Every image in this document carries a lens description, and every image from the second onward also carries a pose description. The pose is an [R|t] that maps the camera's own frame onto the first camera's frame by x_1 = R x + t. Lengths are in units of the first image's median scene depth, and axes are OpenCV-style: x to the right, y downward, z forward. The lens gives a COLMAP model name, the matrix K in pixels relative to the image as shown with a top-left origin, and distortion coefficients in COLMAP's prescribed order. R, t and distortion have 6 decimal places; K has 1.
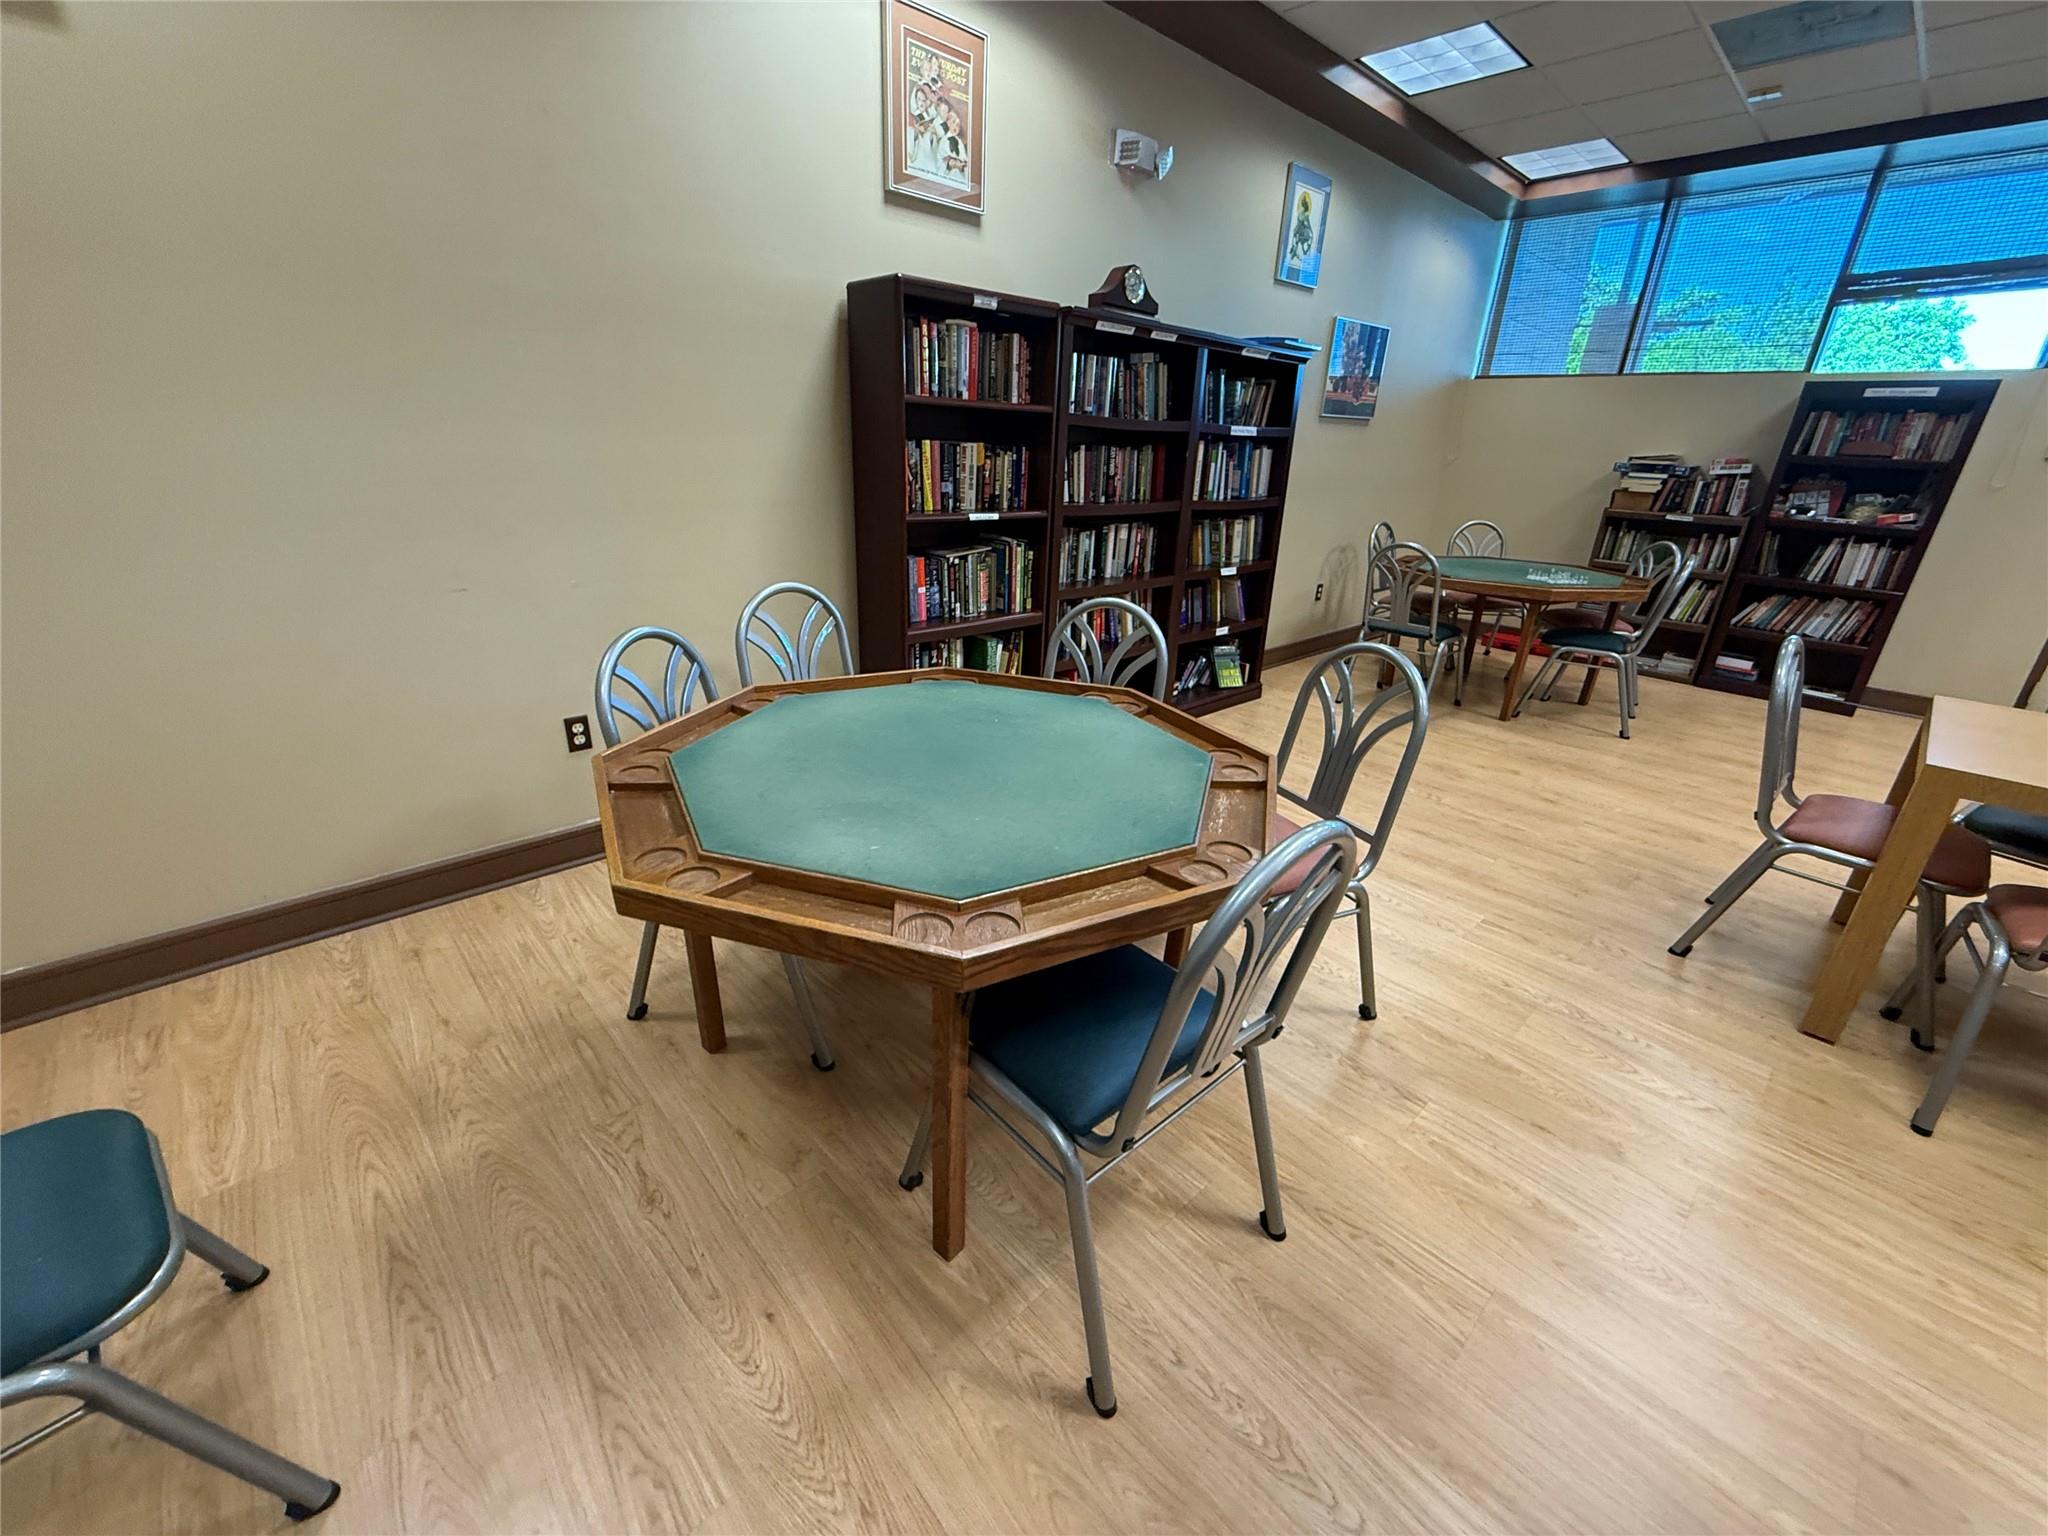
lens RADIAL K [[822.1, 0, 1015.8], [0, 822.1, 761.3], [0, 0, 1]] dist [0.005432, -0.001269]
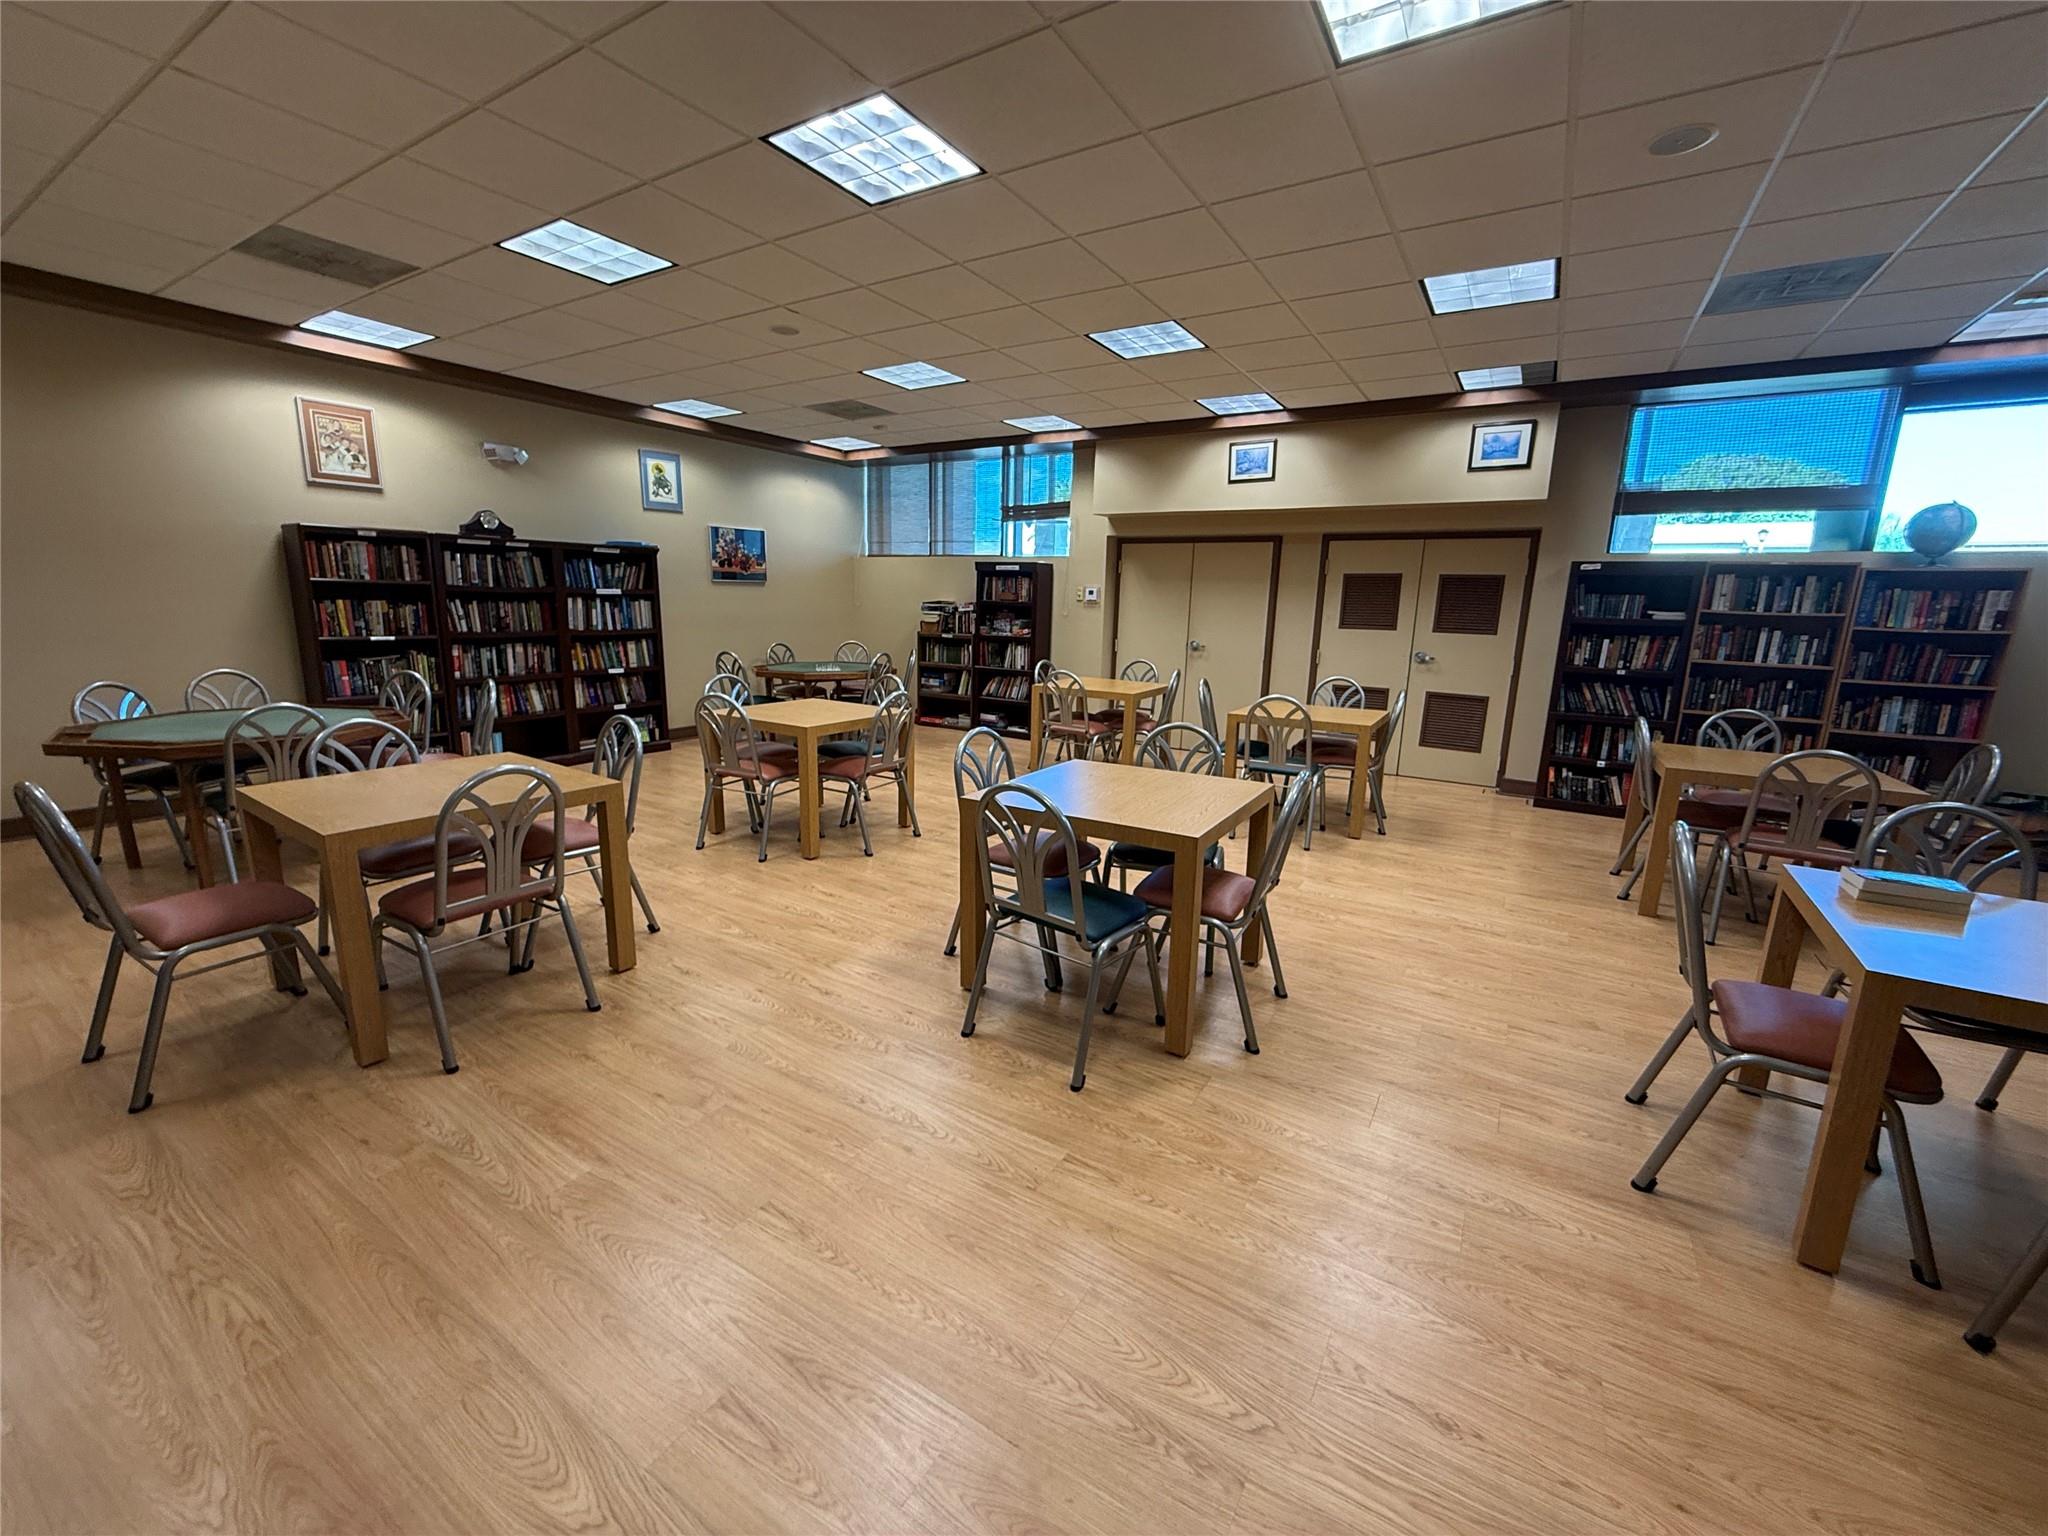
lens RADIAL K [[822.1, 0, 1020.7], [0, 822.1, 764.7], [0, 0, 1]] dist [0.005432, -0.001269]
pose [[0.967210, -0.064885, 0.245549, 0.688129], [0.104220, 0.983063, -0.150751, 0.324216], [-0.231608, 0.171399, 0.957591, -0.837929]]
